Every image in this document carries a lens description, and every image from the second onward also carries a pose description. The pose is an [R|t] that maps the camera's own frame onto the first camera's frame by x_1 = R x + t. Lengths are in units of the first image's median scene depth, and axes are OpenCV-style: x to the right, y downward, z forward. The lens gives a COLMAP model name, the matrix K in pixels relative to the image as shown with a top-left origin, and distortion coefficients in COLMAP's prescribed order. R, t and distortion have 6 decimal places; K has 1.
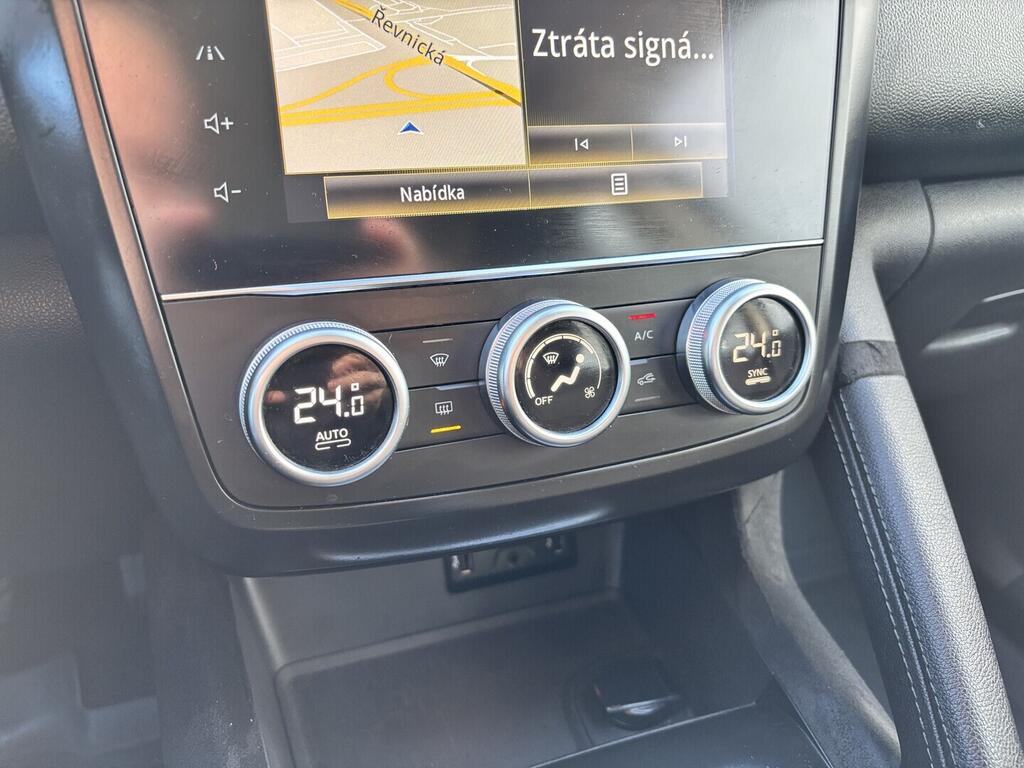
lens RADIAL K [[784.5, 0, 510.3], [0, 784.5, 379.2], [0, 0, 1]] dist [0.002285, -0.037596]
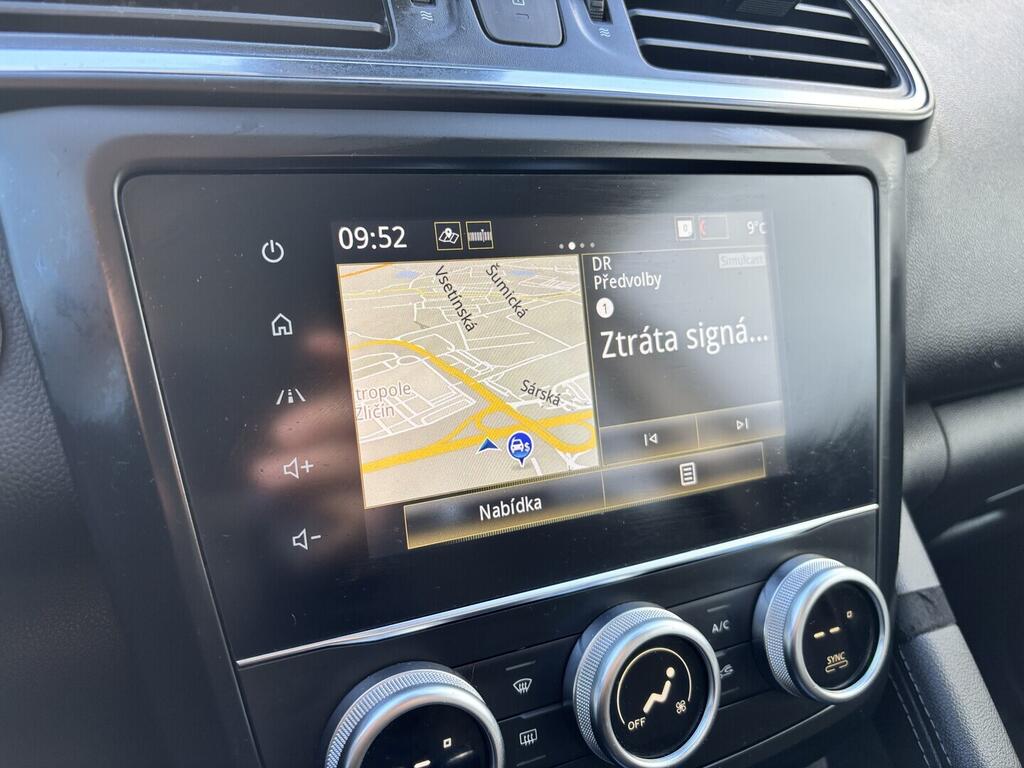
lens RADIAL K [[786.2, 0, 512.0], [0, 786.2, 384.0], [0, 0, 1]] dist [0.001997, -0.005065]
pose [[0.995442, -0.030155, 0.090474, -0.171715], [0.041265, 0.991479, -0.123559, -0.255681], [-0.085977, 0.126729, 0.988204, 0.032152]]
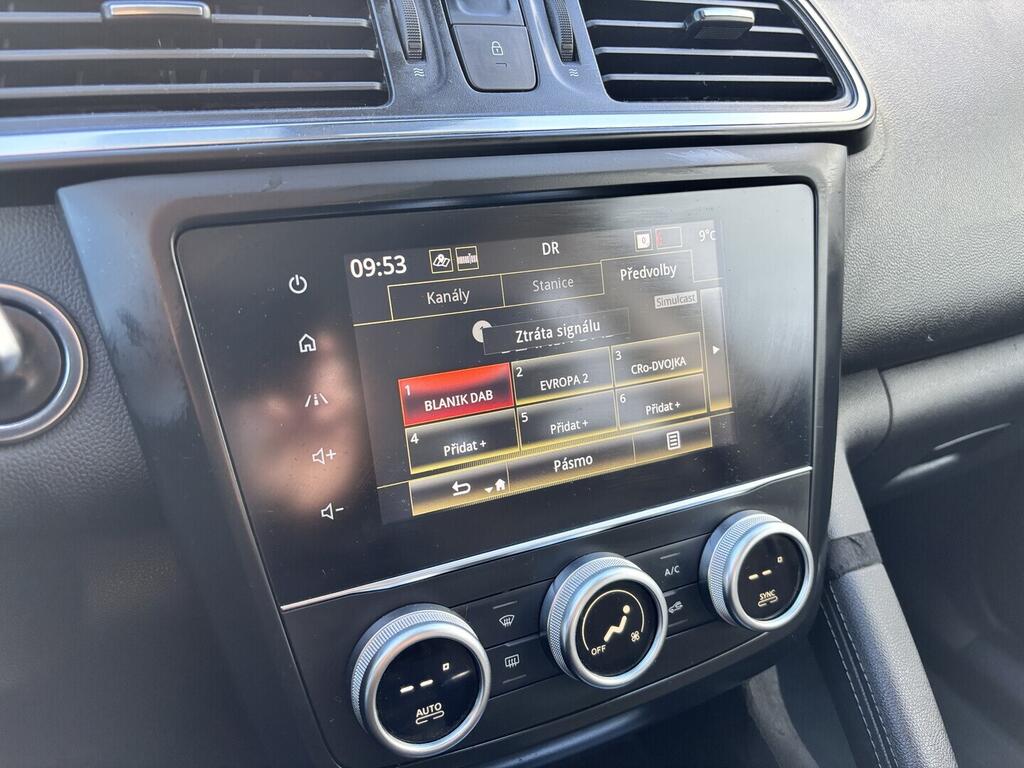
lens RADIAL K [[783.3, 0, 514.6], [0, 783.3, 375.7], [0, 0, 1]] dist [0.008001, -0.002852]
pose [[0.995900, -0.047435, 0.077020, -0.147647], [0.050503, 0.997986, -0.038385, -0.330978], [-0.075045, 0.042118, 0.996290, -0.170672]]
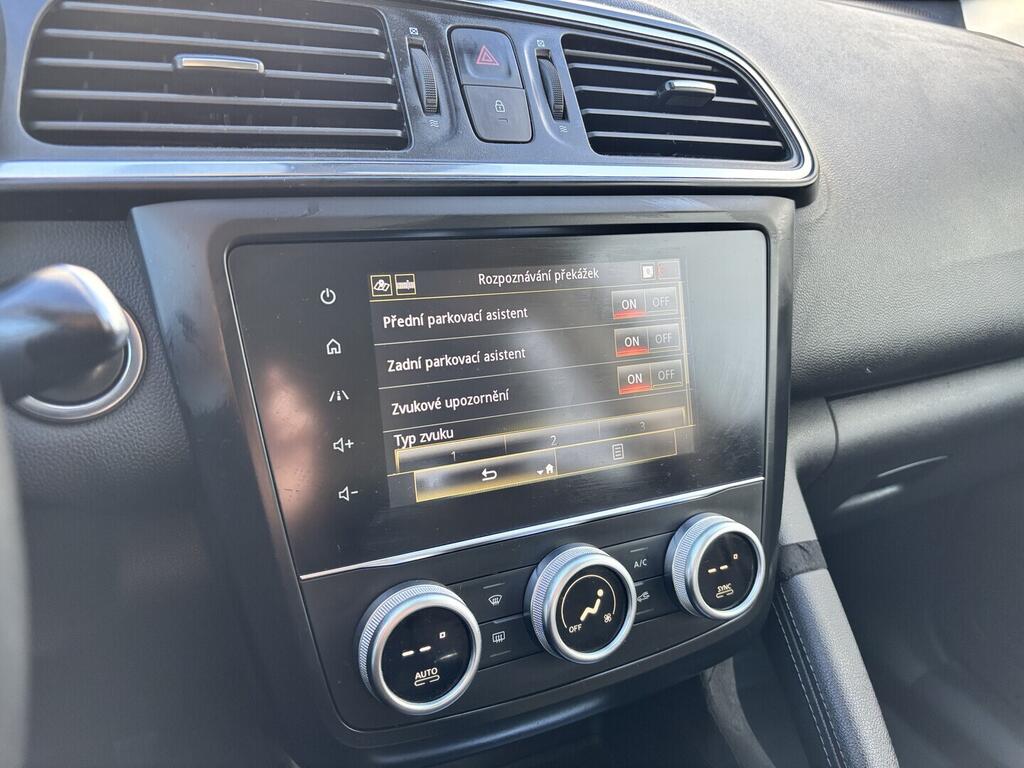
lens RADIAL K [[779.3, 0, 513.0], [0, 779.3, 372.9], [0, 0, 1]] dist [0.046931, -0.101574]
pose [[0.993149, -0.015520, 0.115823, -0.201188], [0.027640, 0.994216, -0.103782, -0.257882], [-0.113542, 0.106273, 0.987833, -0.329771]]
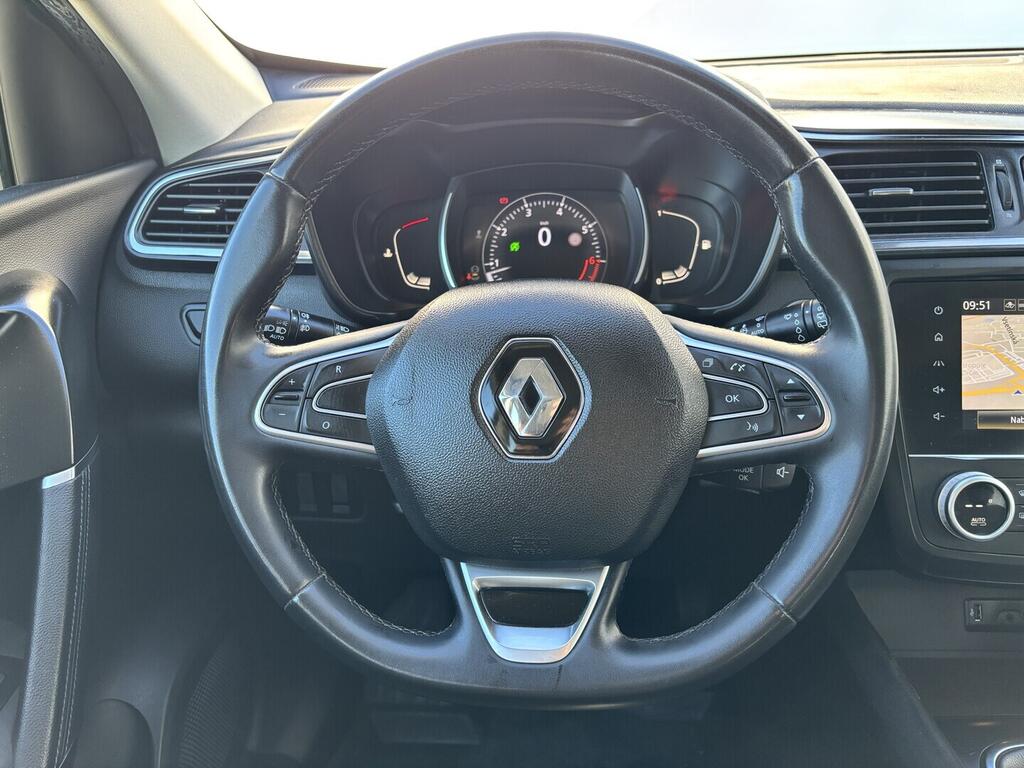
lens RADIAL K [[786.2, 0, 512.0], [0, 786.2, 384.0], [0, 0, 1]] dist [0.001997, -0.005065]
pose [[0.909653, 0.071621, -0.409147, -0.504143], [-0.123622, 0.987067, -0.102063, 0.073011], [0.396545, 0.143421, 0.906743, -1.588783]]
